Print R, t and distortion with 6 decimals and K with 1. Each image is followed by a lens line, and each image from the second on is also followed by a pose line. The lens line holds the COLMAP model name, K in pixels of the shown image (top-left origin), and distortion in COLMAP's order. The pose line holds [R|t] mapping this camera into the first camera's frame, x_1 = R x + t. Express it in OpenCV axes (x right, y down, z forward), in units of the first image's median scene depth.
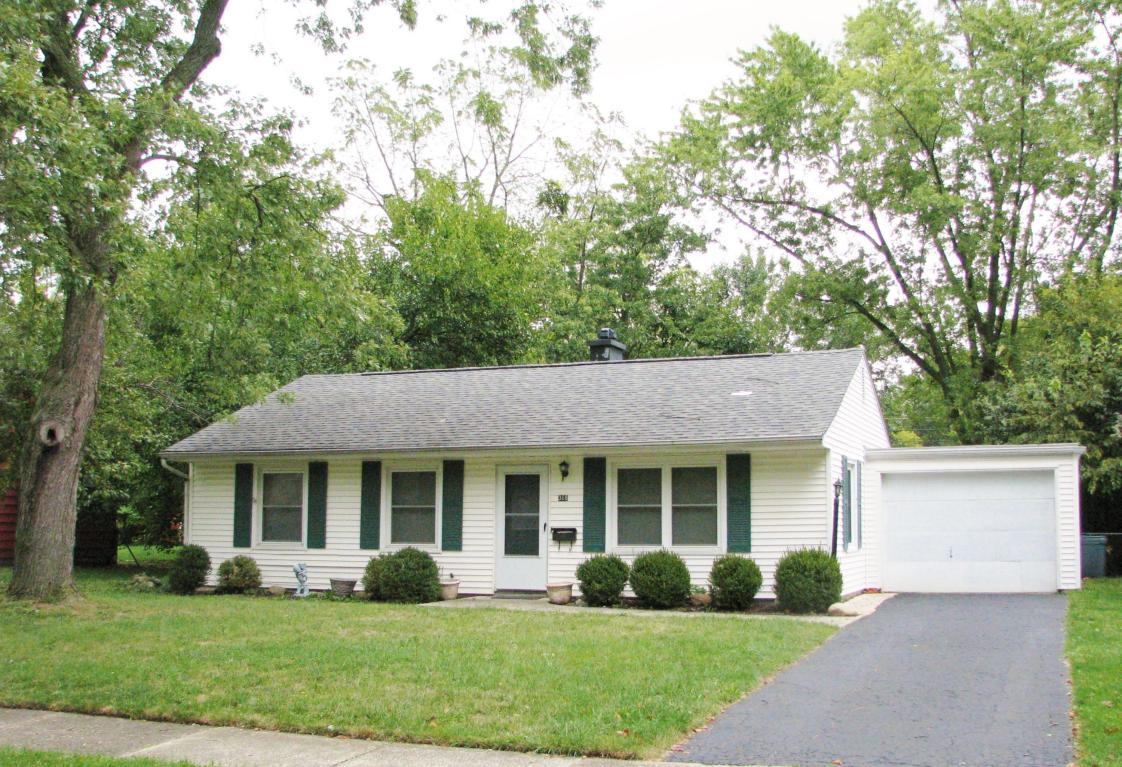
lens RADIAL K [[1375.3, 0, 561.0], [0, 1375.3, 383.5], [0, 0, 1]] dist [-0.209808, 0.294753]
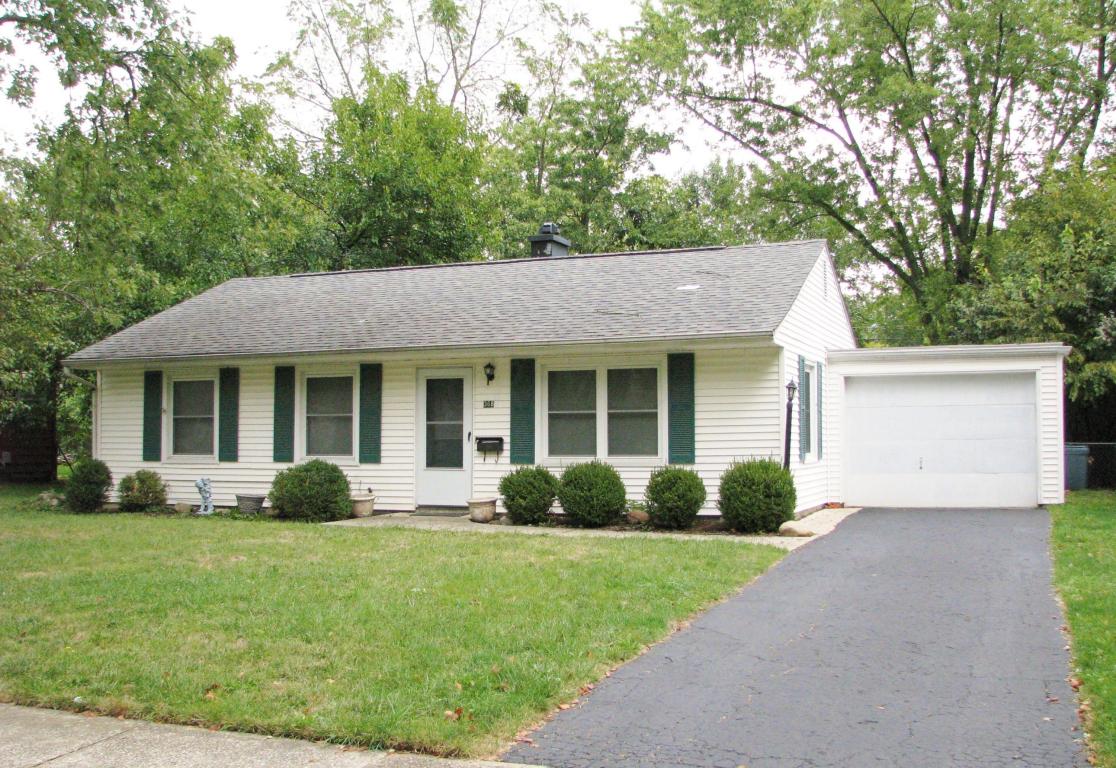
lens RADIAL K [[1264.4, 0, 558.0], [0, 1264.4, 384.0], [0, 0, 1]] dist [-0.214558, 0.341028]
pose [[0.999947, -0.006324, -0.008182, 0.050169], [0.006802, 0.998196, 0.059654, 0.019583], [0.007790, -0.059706, 0.998186, 0.160864]]
